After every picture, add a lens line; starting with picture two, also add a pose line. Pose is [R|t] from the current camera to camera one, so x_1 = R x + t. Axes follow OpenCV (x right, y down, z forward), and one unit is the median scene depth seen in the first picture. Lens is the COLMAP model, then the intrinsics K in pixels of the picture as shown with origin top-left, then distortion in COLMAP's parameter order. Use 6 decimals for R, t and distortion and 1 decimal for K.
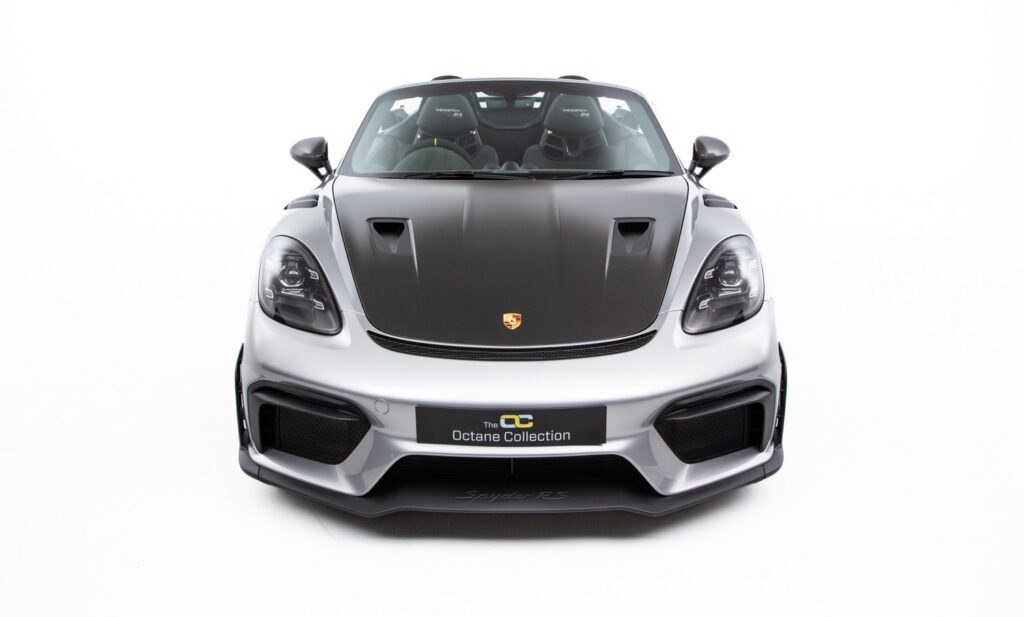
lens RADIAL K [[973.3, 0, 512.0], [0, 973.3, 308.5], [0, 0, 1]] dist [0.005312, 0.001073]
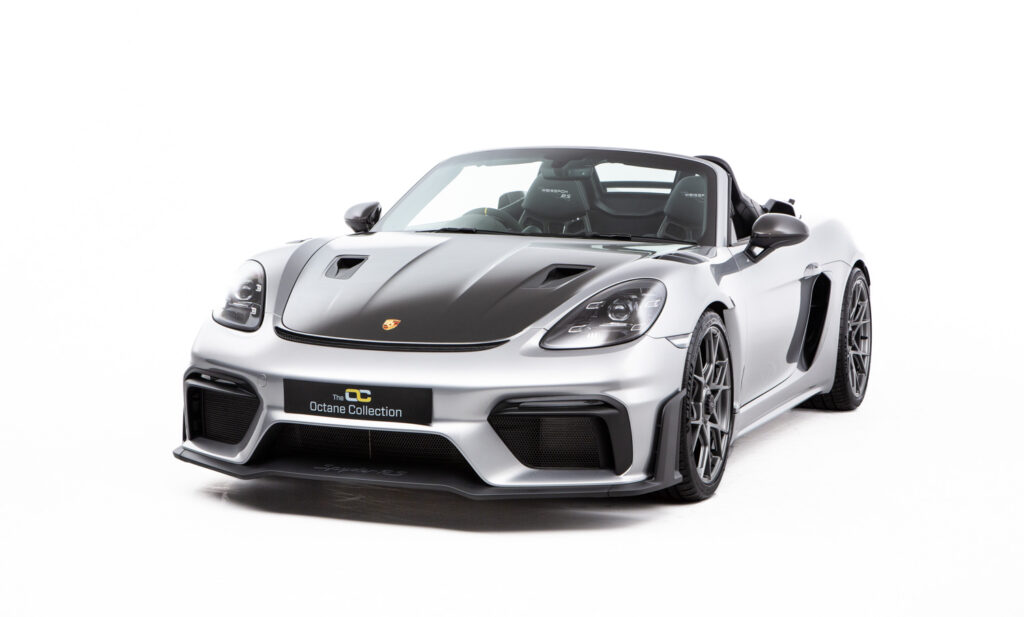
lens RADIAL K [[1969.4, 0, 511.9], [0, 1969.4, 377.4], [0, 0, 1]] dist [0.446556, 0.057263]
pose [[0.925110, 0.061423, -0.374697, 0.938982], [-0.126423, 0.980351, -0.151427, 0.380315], [0.358033, 0.187457, 0.914698, -0.976225]]
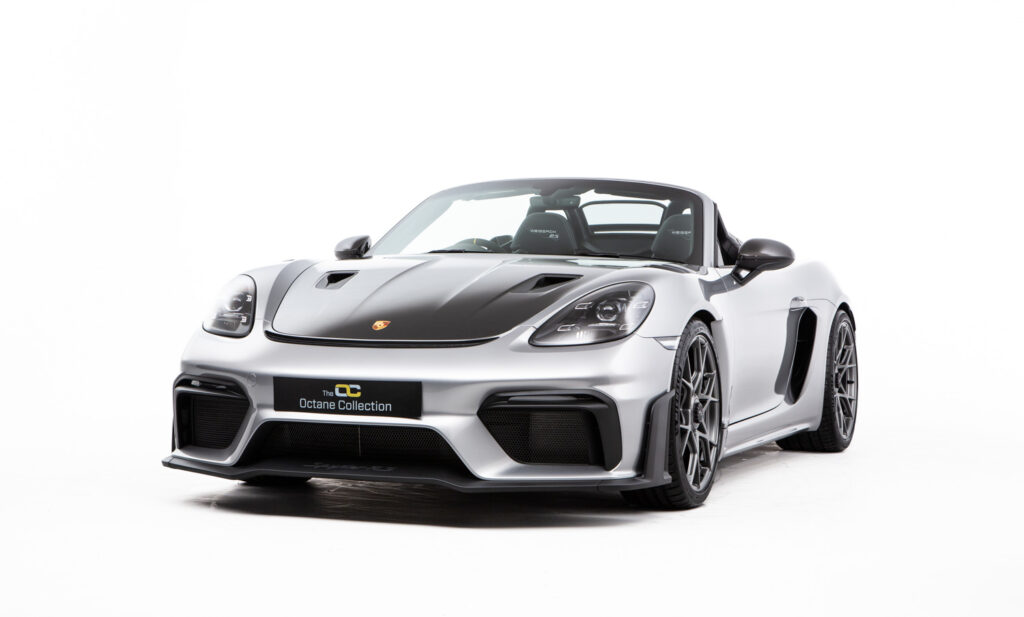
lens RADIAL K [[1969.4, 0, 511.9], [0, 1969.4, 377.4], [0, 0, 1]] dist [0.446556, 0.057263]
pose [[0.927742, 0.032085, -0.371840, 0.946529], [-0.123965, 0.966226, -0.225920, 0.541827], [0.352033, 0.255691, 0.900386, -0.948149]]
